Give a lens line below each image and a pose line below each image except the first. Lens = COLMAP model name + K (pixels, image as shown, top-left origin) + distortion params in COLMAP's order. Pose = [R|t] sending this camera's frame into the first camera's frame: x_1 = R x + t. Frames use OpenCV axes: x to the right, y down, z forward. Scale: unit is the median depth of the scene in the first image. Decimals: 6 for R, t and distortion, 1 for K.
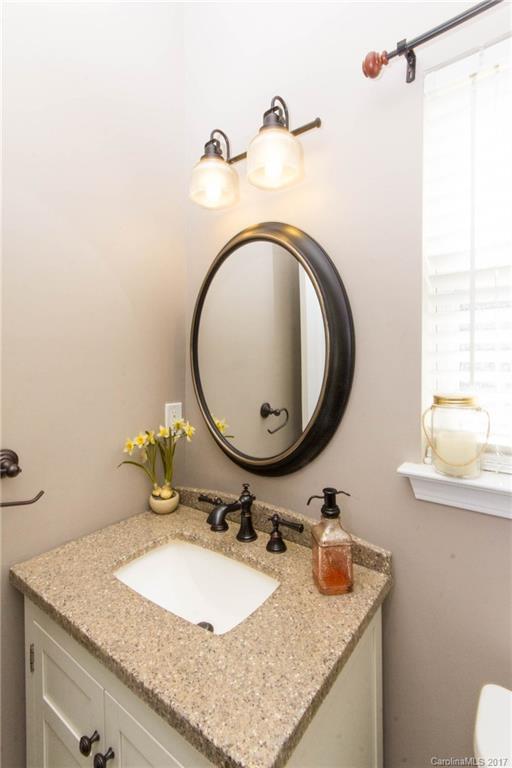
lens RADIAL K [[365.7, 0, 254.4], [0, 365.7, 375.5], [0, 0, 1]] dist [-0.000196, 0.000920]
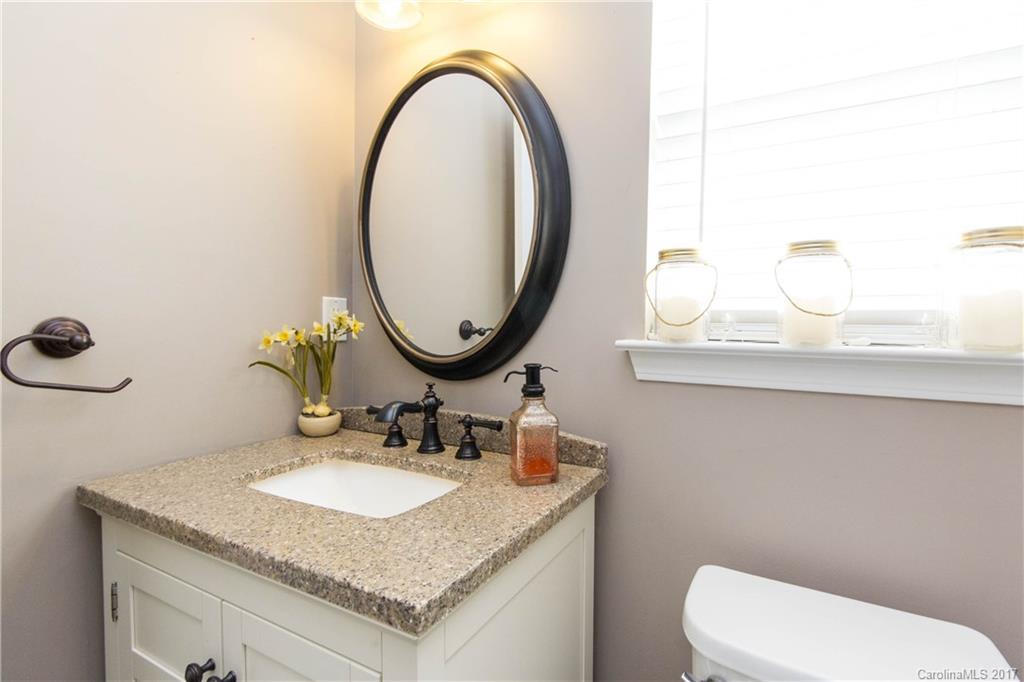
lens RADIAL K [[487.6, 0, 541.7], [0, 487.6, 337.7], [0, 0, 1]] dist [-0.000196, 0.000920]
pose [[0.986483, 0.007566, 0.163686, 0.044537], [-0.011878, 0.999607, 0.025380, 0.201669], [-0.163430, -0.026982, 0.986186, -0.047620]]
